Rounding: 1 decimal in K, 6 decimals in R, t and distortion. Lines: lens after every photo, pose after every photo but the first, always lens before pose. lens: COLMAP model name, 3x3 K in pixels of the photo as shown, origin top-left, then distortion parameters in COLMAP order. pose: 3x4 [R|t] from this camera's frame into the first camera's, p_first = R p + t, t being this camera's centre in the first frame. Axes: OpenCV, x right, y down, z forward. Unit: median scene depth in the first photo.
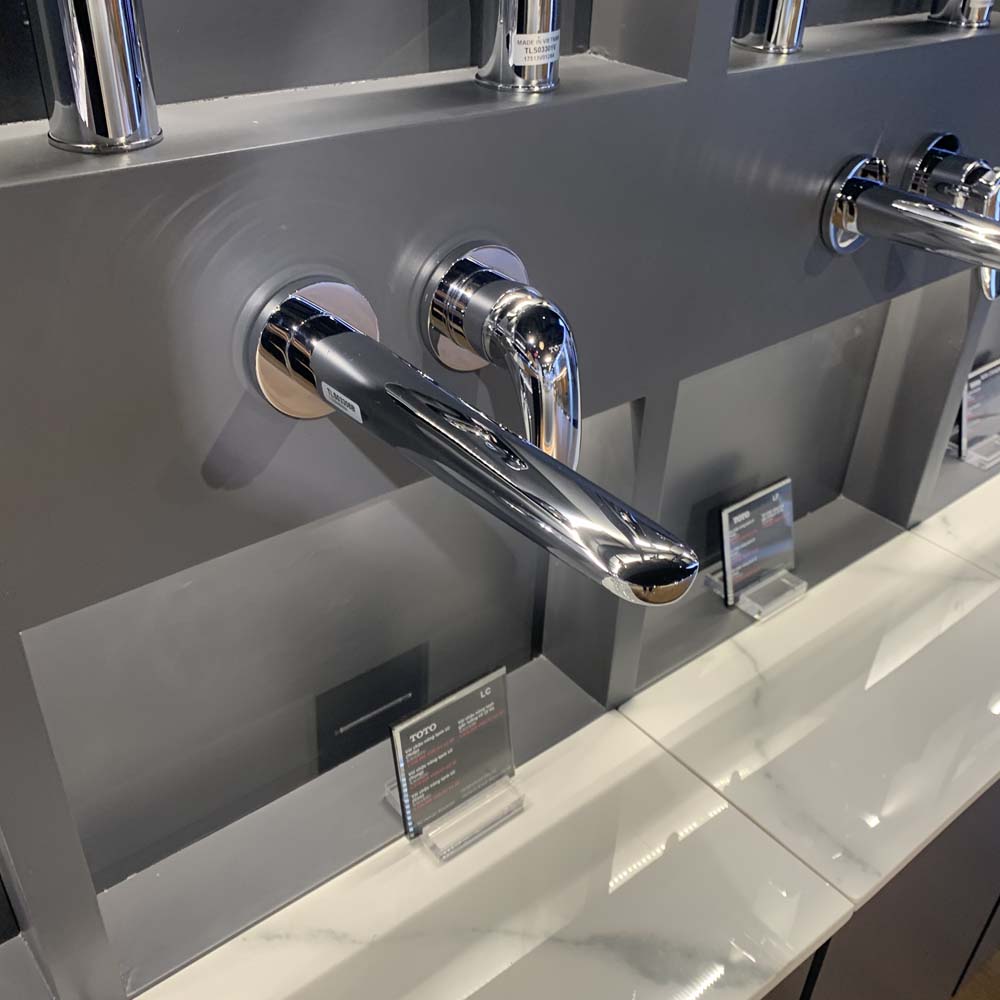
lens RADIAL K [[1035.8, 0, 500.0], [0, 1035.8, 500.0], [0, 0, 1]] dist [0.081792, -0.267053]
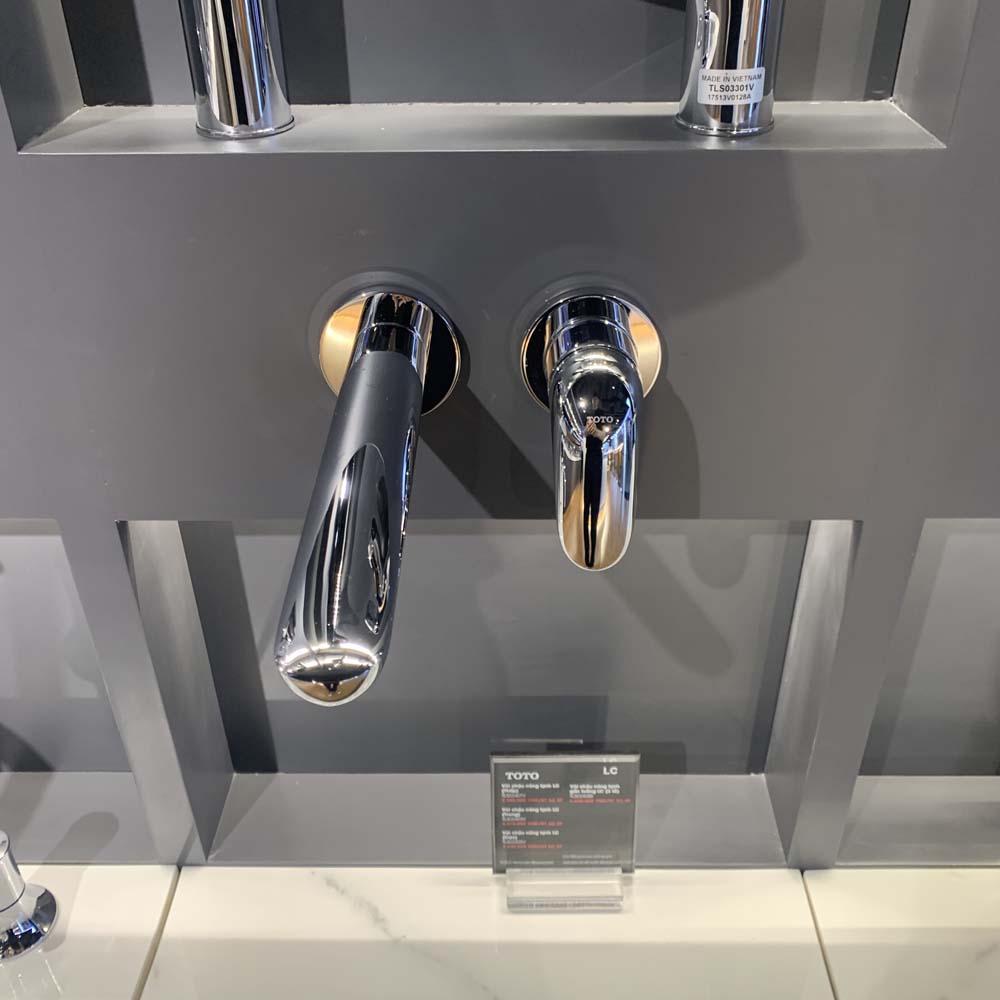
lens RADIAL K [[1035.8, 0, 500.0], [0, 1035.8, 500.0], [0, 0, 1]] dist [0.081792, -0.267053]
pose [[0.763611, 0.312753, -0.564874, 0.391539], [-0.318693, 0.943428, 0.091530, -0.102836], [0.561545, 0.110128, 0.820085, 0.179726]]
